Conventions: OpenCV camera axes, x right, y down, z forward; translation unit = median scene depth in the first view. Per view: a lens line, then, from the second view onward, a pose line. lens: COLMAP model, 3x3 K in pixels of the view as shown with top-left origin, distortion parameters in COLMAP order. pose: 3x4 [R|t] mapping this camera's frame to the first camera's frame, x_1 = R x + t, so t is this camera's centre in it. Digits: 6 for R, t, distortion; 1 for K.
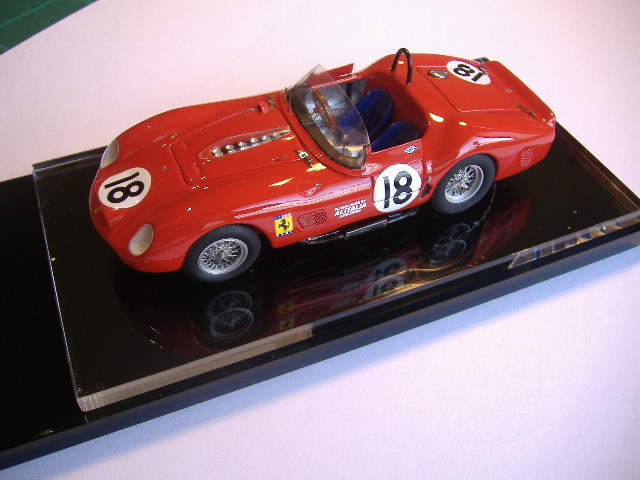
lens RADIAL K [[639.9, 0, 320.0], [0, 639.9, 240.0], [0, 0, 1]] dist [0.001061, -0.001245]
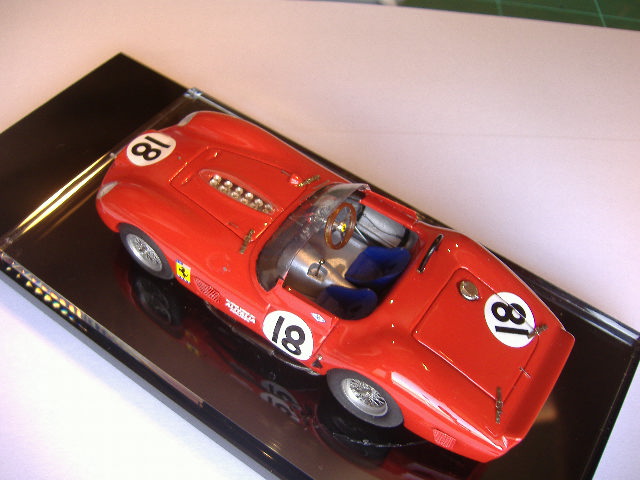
lens RADIAL K [[639.9, 0, 320.0], [0, 639.9, 240.0], [0, 0, 1]] dist [0.001061, -0.001245]
pose [[0.548762, 0.690645, -0.471031, 0.474872], [-0.670482, 0.700147, 0.245457, -0.425985], [0.499315, 0.181120, 0.847278, 0.224015]]
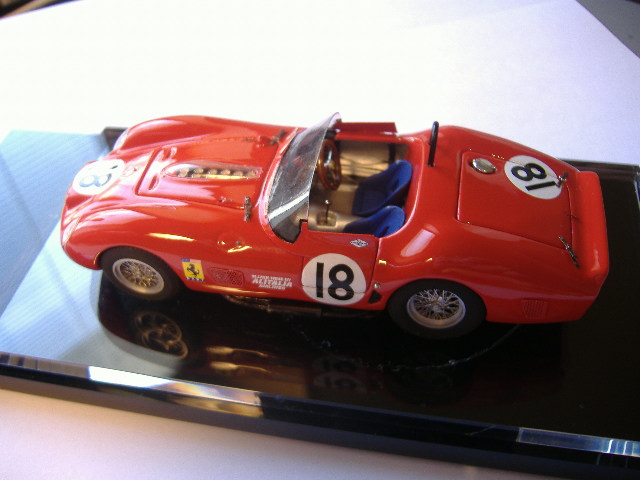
lens RADIAL K [[639.9, 0, 320.0], [0, 639.9, 240.0], [0, 0, 1]] dist [0.001061, -0.001245]
pose [[0.832161, 0.359052, -0.422600, 0.429914], [-0.359916, 0.929465, 0.080969, -0.187868], [0.421864, 0.084721, 0.902692, 0.242777]]
